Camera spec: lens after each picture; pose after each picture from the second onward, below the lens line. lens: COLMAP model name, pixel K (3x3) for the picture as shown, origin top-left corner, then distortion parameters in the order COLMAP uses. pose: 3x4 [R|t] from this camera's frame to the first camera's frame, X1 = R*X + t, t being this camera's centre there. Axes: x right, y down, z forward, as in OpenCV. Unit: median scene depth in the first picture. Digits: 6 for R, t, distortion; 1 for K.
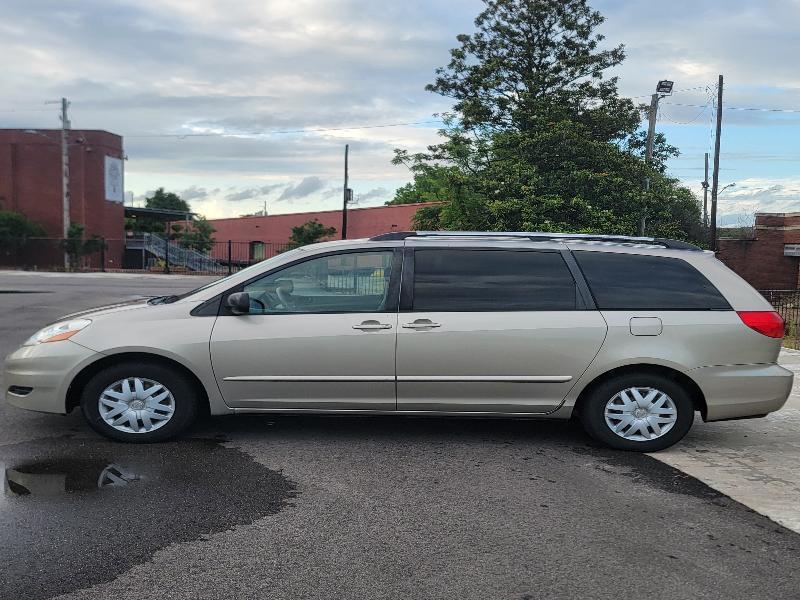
lens RADIAL K [[943.8, 0, 405.1], [0, 943.8, 344.9], [0, 0, 1]] dist [0.075864, -0.075751]
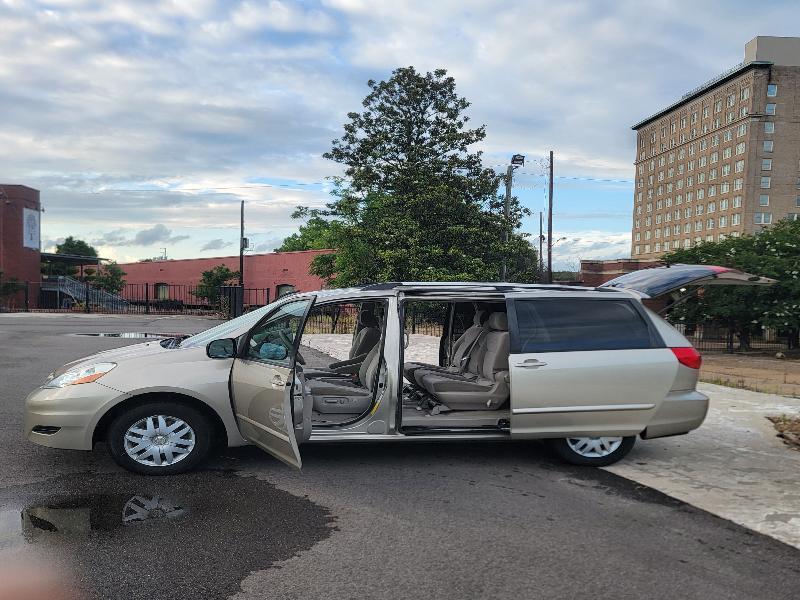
lens RADIAL K [[797.7, 0, 404.8], [0, 797.7, 324.8], [0, 0, 1]] dist [0.056390, -0.007061]
pose [[0.988605, -0.009795, 0.150212, -0.030660], [0.018116, 0.998370, -0.054123, -0.003254], [-0.149437, 0.056228, 0.987171, 0.007035]]
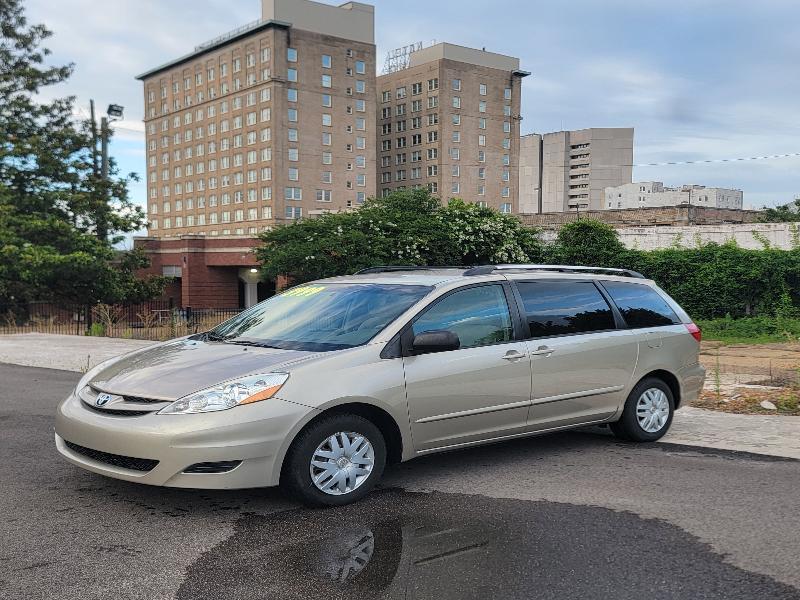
lens RADIAL K [[943.8, 0, 405.1], [0, 943.8, 344.9], [0, 0, 1]] dist [0.075864, -0.075751]
pose [[0.743131, -0.066076, 0.665876, -0.180635], [0.080411, 0.996720, 0.009166, -0.011124], [-0.664297, 0.046732, 0.746007, 0.063273]]
